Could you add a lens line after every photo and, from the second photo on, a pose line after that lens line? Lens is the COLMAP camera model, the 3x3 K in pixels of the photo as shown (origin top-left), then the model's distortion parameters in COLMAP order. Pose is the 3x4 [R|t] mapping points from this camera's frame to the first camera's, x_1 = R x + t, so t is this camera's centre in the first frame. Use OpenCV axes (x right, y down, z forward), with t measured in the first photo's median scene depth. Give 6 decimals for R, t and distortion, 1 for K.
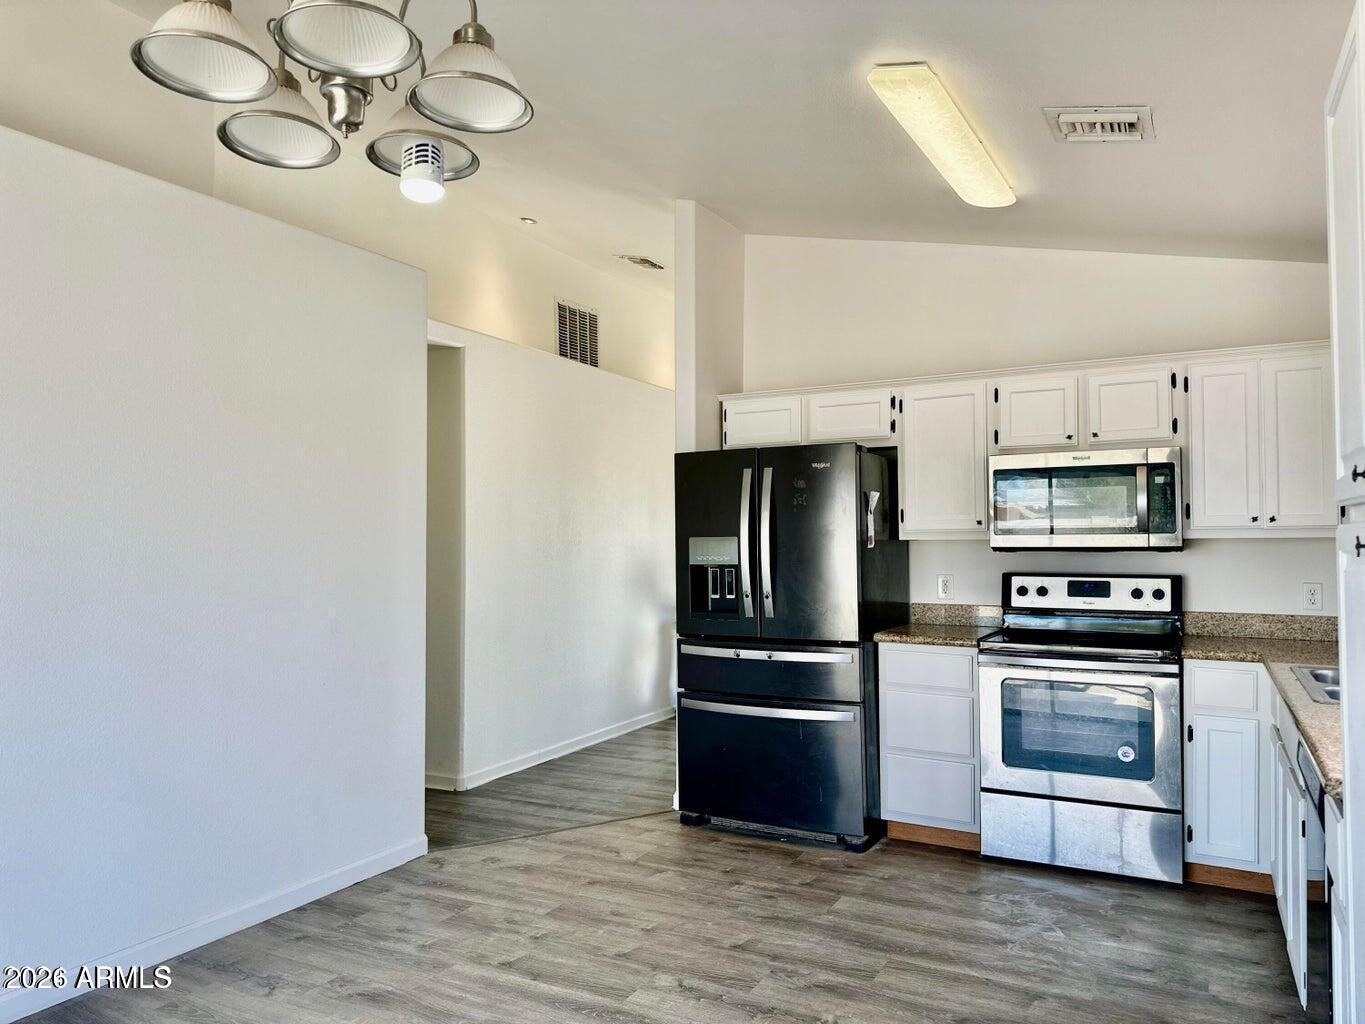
lens RADIAL K [[972.2, 0, 683.7], [0, 972.2, 513.2], [0, 0, 1]] dist [0.065791, -0.022906]
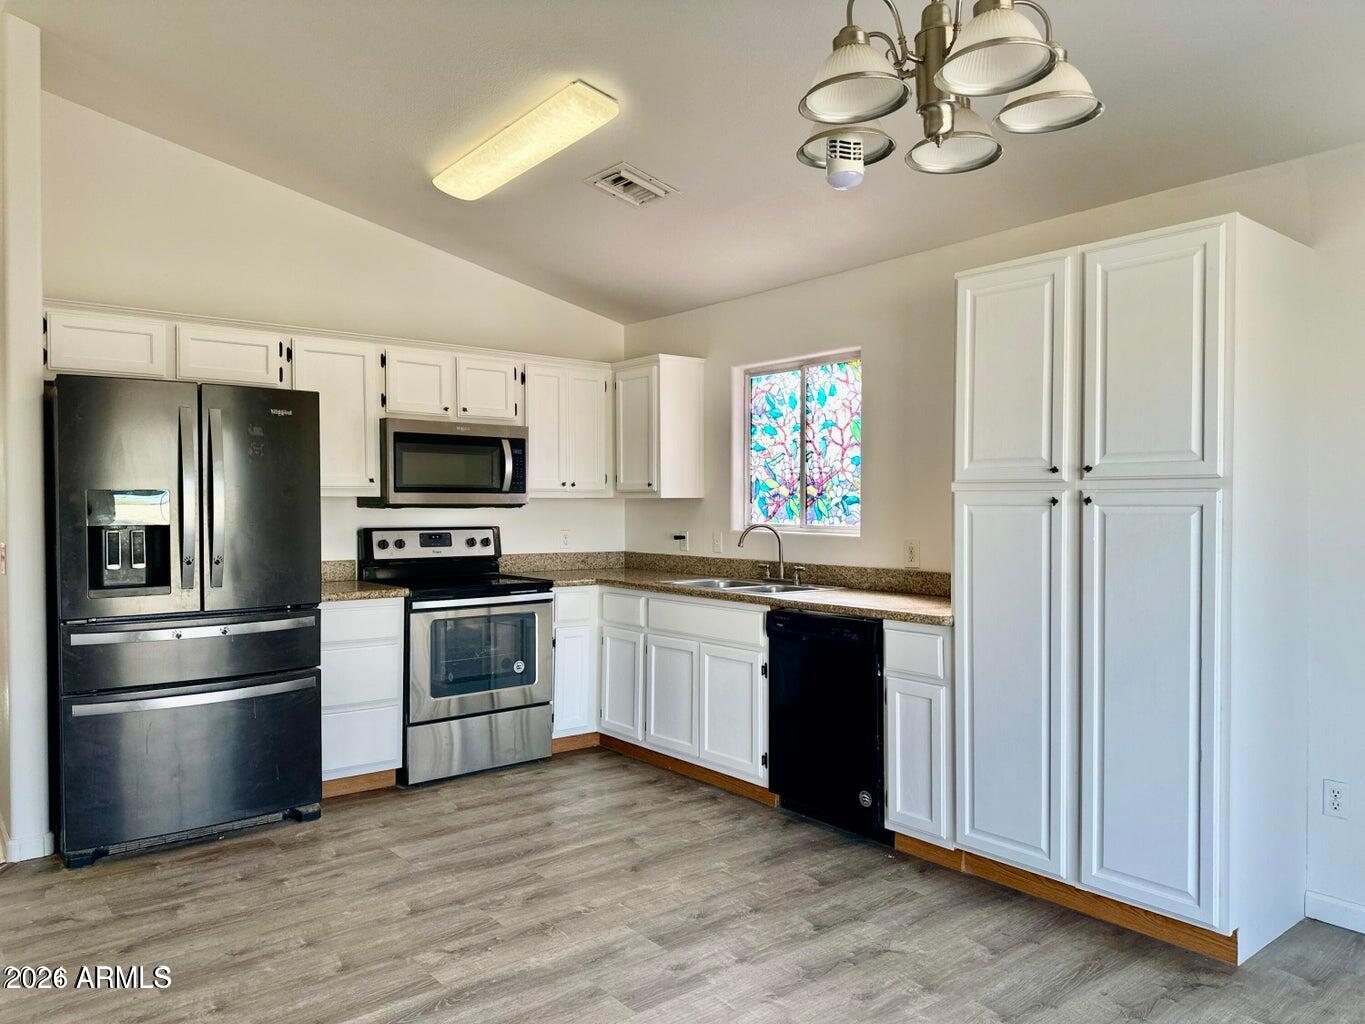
lens RADIAL K [[972.2, 0, 674.6], [0, 972.2, 508.4], [0, 0, 1]] dist [0.065791, -0.022906]
pose [[0.396020, 0.002287, 0.918239, -0.599484], [-0.034049, 0.999346, 0.012195, 0.017854], [-0.917610, -0.036094, 0.395839, 0.319427]]
